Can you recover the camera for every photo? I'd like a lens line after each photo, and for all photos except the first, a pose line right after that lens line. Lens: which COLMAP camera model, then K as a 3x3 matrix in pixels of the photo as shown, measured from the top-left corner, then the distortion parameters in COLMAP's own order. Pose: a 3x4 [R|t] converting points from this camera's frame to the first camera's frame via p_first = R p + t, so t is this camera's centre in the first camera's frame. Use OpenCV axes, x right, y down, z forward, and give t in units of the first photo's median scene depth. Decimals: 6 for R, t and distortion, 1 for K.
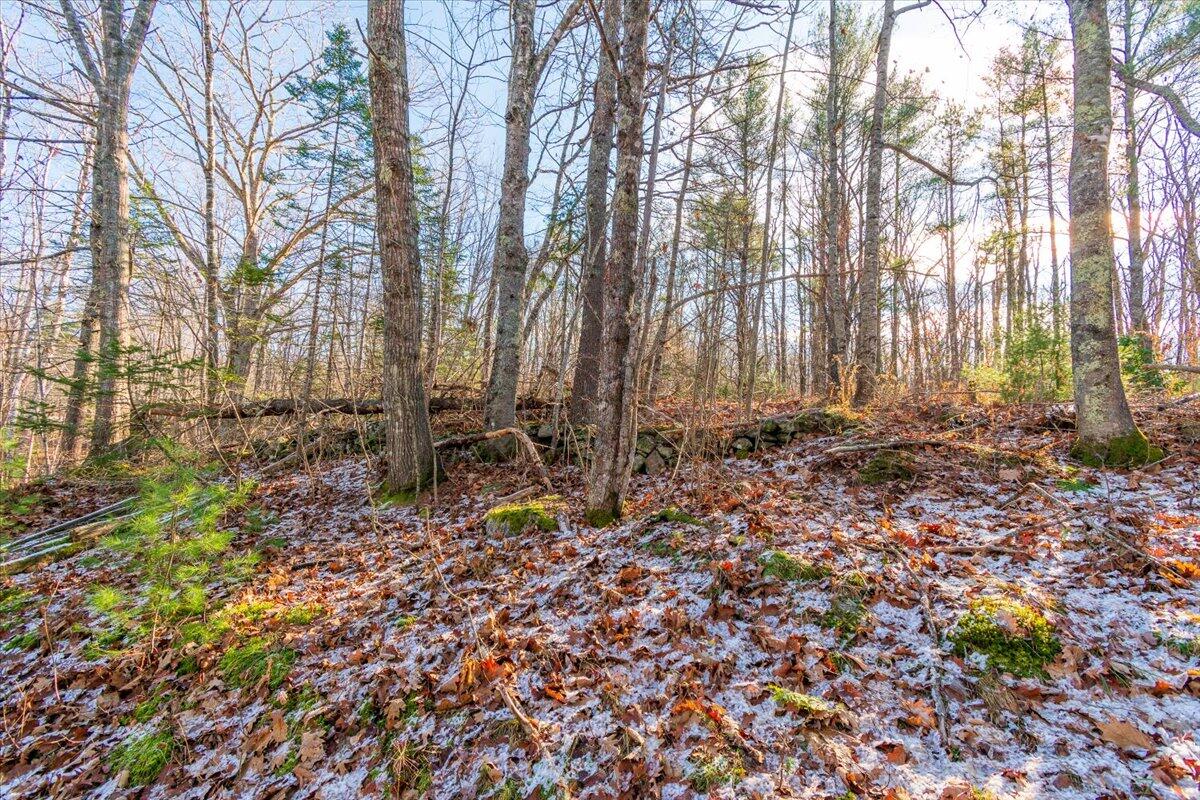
lens RADIAL K [[522.8, 0, 604.2], [0, 522.8, 397.4], [0, 0, 1]] dist [0.000942, -0.001063]
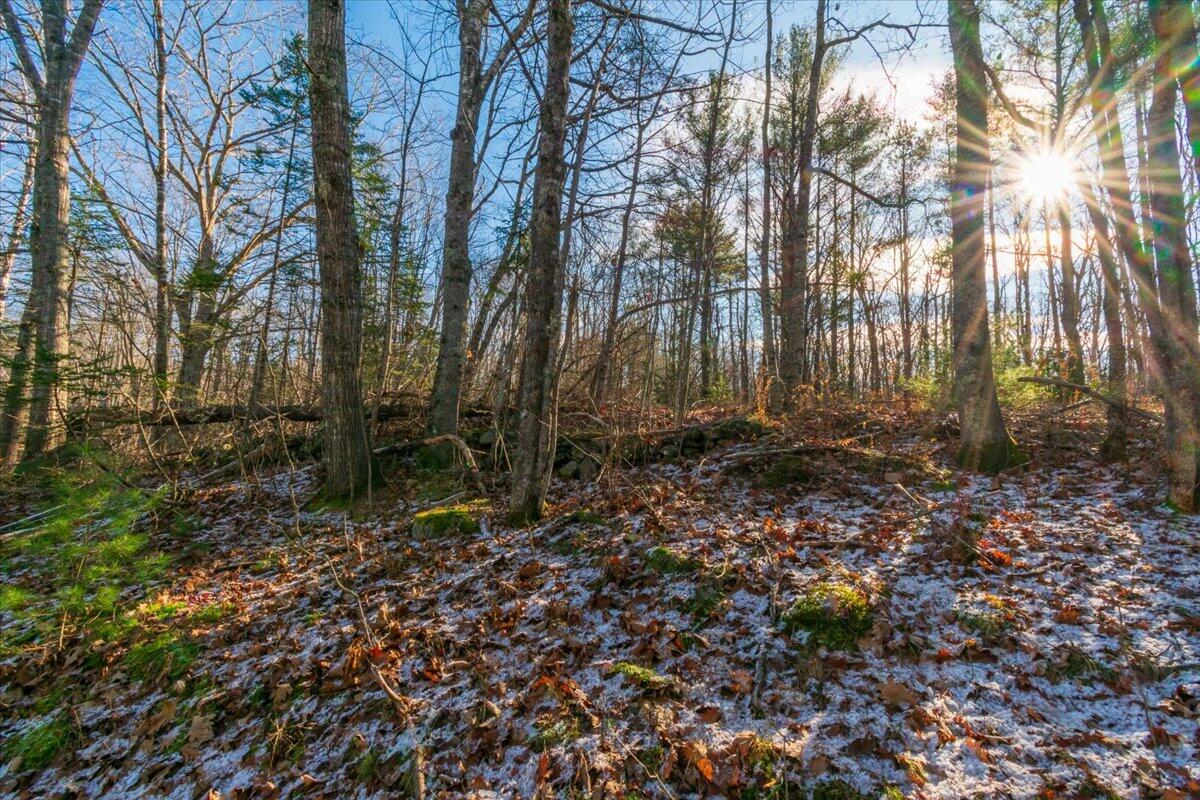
lens RADIAL K [[524.3, 0, 606.8], [0, 524.3, 397.3], [0, 0, 1]] dist [-0.001233, 0.000409]
pose [[0.998766, 0.003455, 0.049538, 0.134791], [-0.002783, 0.999903, -0.013618, -0.004393], [-0.049581, 0.013464, 0.998679, -0.081511]]
